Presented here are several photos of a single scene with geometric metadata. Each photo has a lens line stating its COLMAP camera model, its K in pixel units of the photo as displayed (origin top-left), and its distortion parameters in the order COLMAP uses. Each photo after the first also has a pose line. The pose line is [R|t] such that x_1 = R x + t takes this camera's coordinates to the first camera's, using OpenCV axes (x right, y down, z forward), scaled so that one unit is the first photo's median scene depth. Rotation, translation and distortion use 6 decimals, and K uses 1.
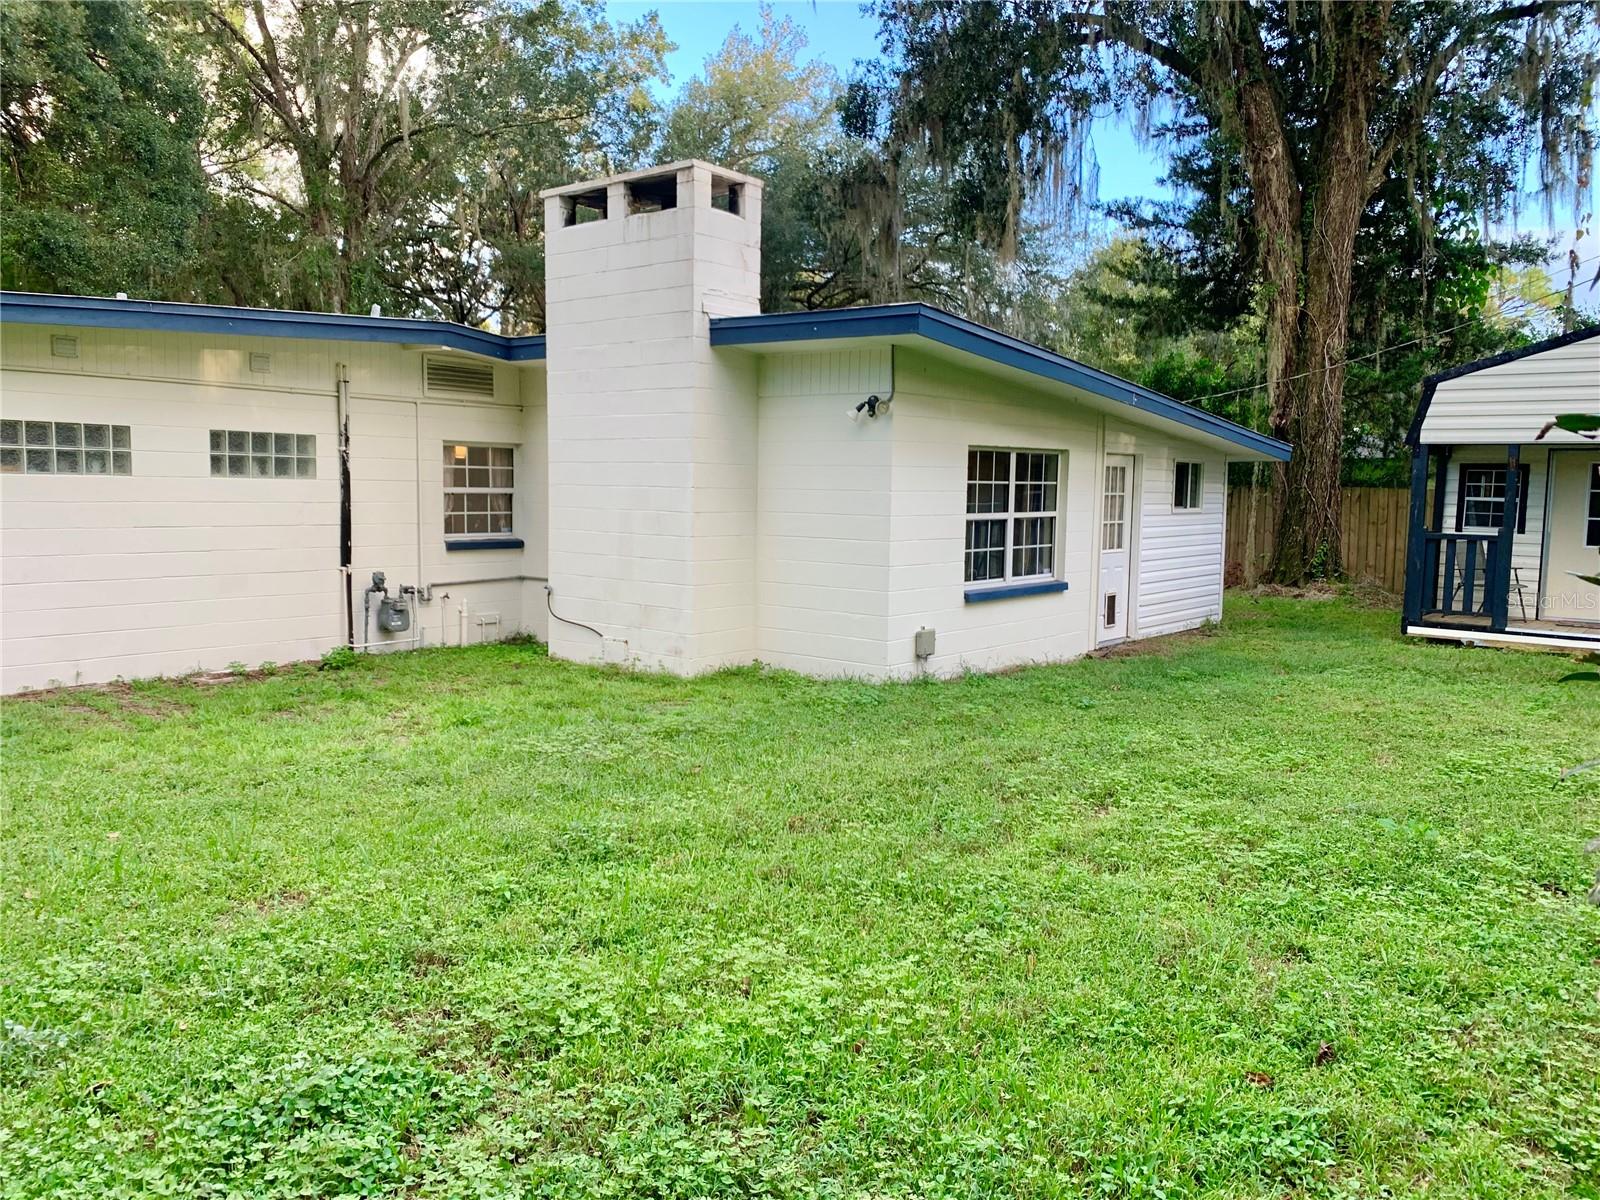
lens RADIAL K [[1235.8, 0, 802.1], [0, 1235.8, 598.6], [0, 0, 1]] dist [0.032341, -0.036041]
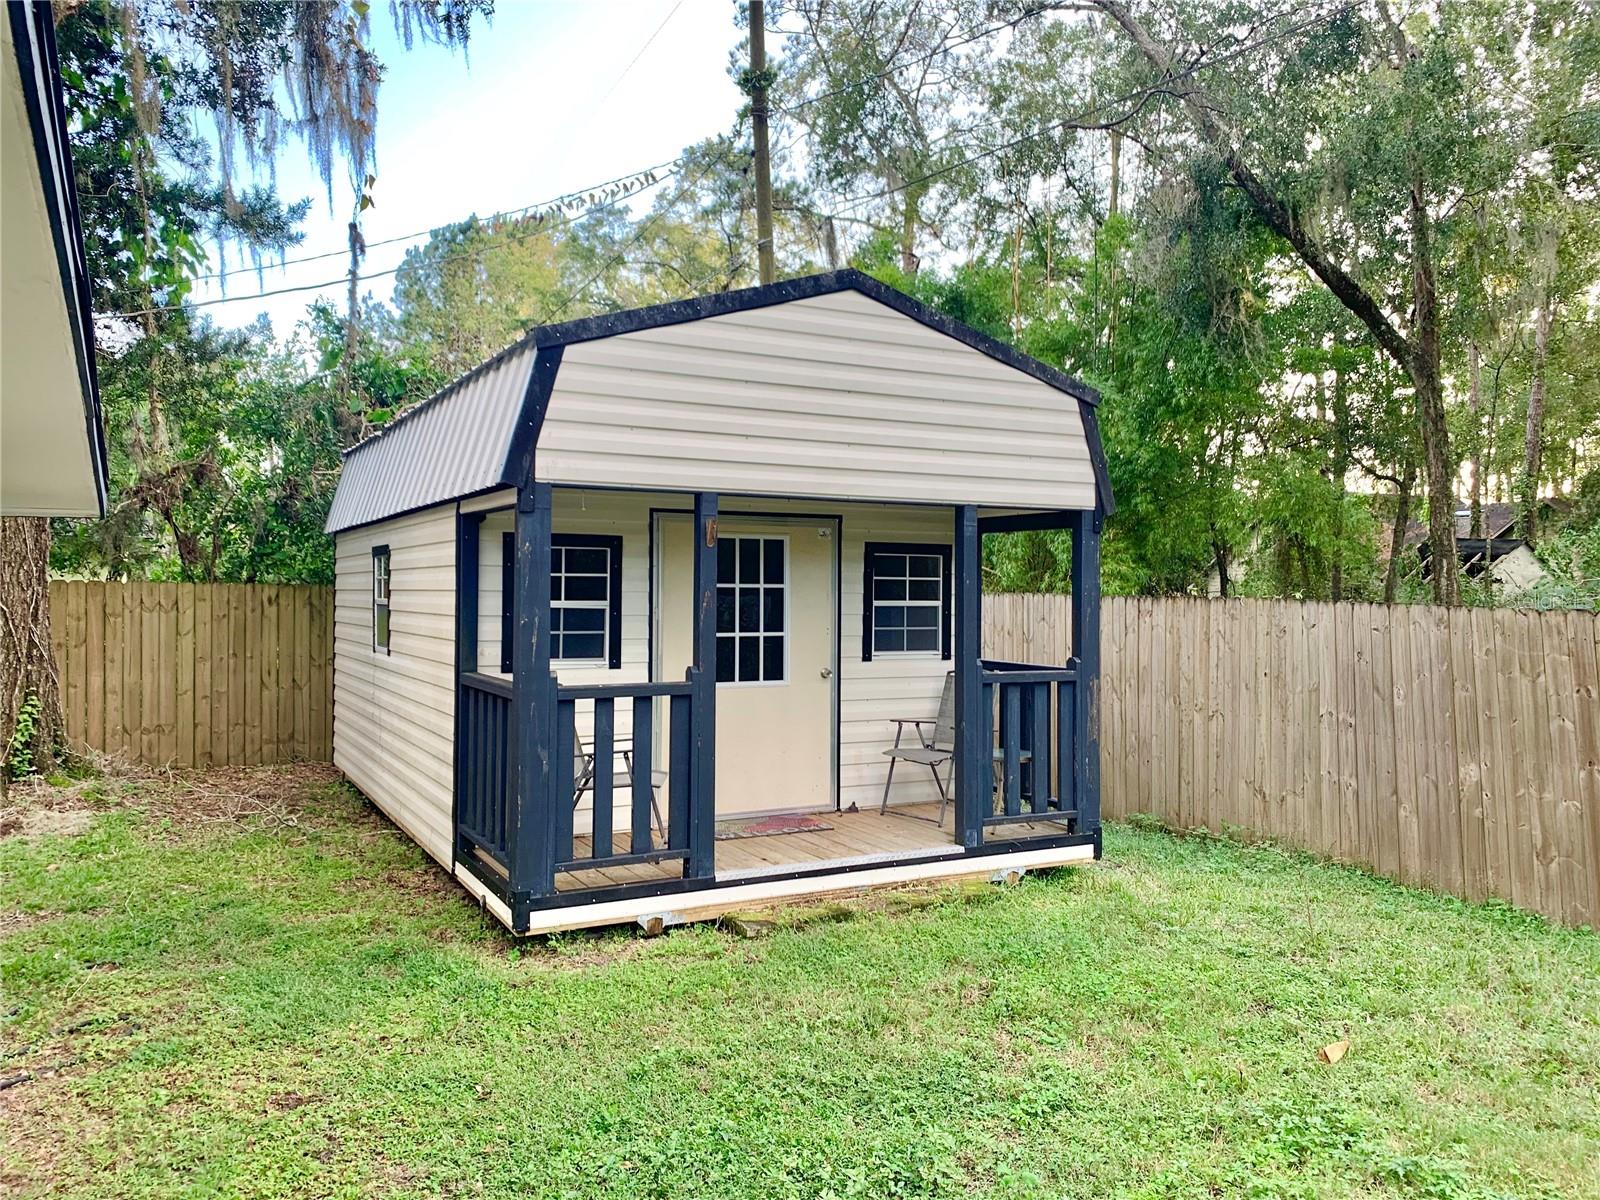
lens RADIAL K [[1235.8, 0, 801.1], [0, 1235.8, 584.3], [0, 0, 1]] dist [0.032341, -0.036041]
pose [[0.396661, -0.015440, 0.917835, 0.115670], [0.089458, 0.995750, -0.021910, -0.059718], [-0.913596, 0.090798, 0.396356, 0.619060]]
